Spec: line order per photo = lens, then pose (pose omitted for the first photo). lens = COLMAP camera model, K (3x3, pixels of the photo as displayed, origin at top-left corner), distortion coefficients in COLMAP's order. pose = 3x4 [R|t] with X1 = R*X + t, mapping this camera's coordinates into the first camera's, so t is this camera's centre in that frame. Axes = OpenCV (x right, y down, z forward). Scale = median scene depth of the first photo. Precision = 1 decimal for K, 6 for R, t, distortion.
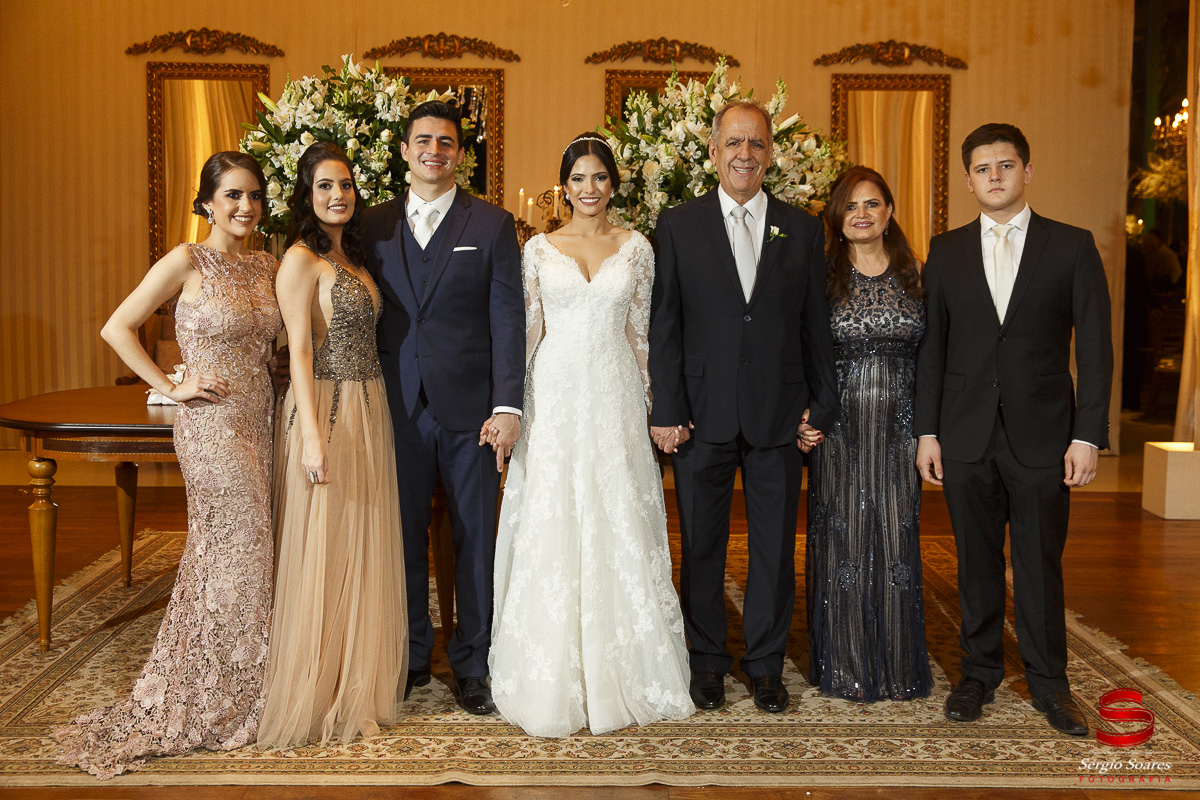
lens RADIAL K [[1349.3, 0, 578.3], [0, 1349.3, 315.2], [0, 0, 1]] dist [0.022285, 0.033638]
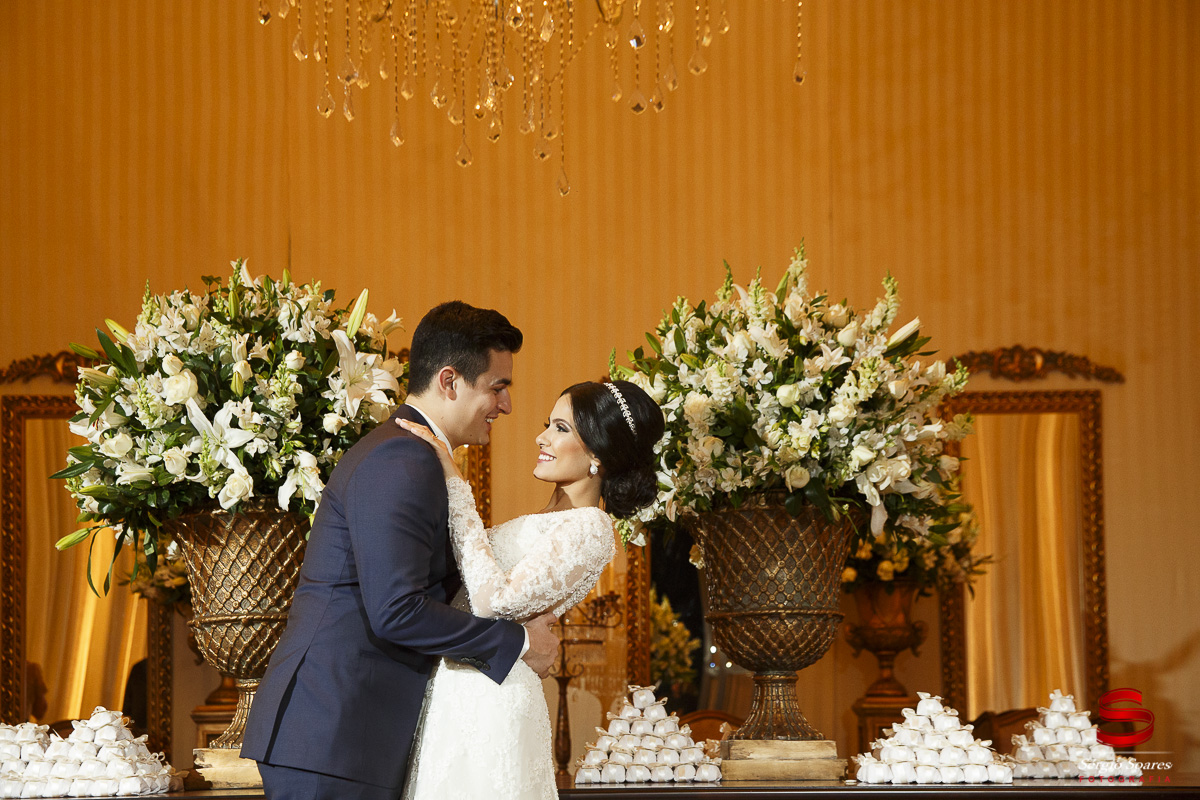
lens RADIAL K [[1661.0, 0, 579.4], [0, 1661.0, 687.1], [0, 0, 1]] dist [0.034445, 0.181796]
pose [[0.999716, -0.020308, -0.012483, 0.003901], [0.019168, 0.996150, -0.085544, 0.093599], [0.014172, 0.085281, 0.996256, 0.196996]]
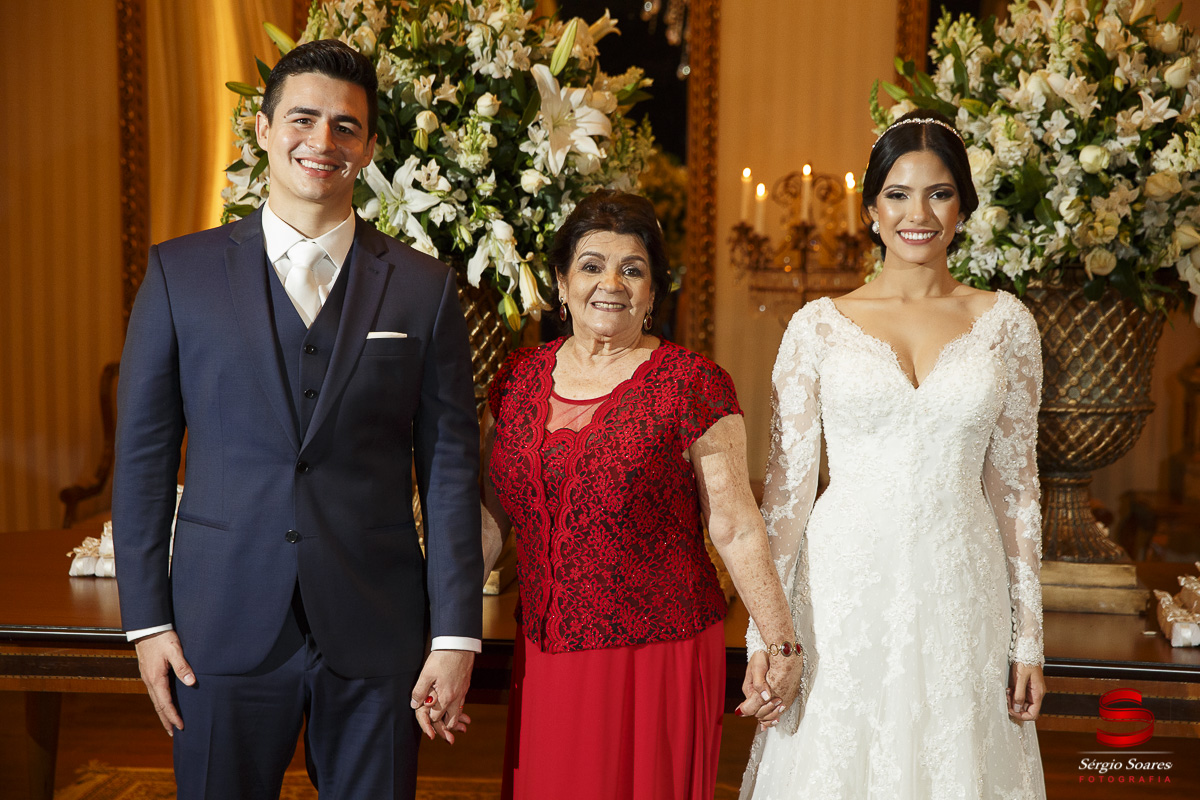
lens RADIAL K [[2154.3, 0, 596.1], [0, 2154.3, 401.1], [0, 0, 1]] dist [0.220123, 0.022591]
pose [[0.992933, 0.013054, -0.117957, 0.006753], [-0.009491, 0.999483, 0.030714, -0.038303], [0.118297, -0.029377, 0.992544, 0.122928]]
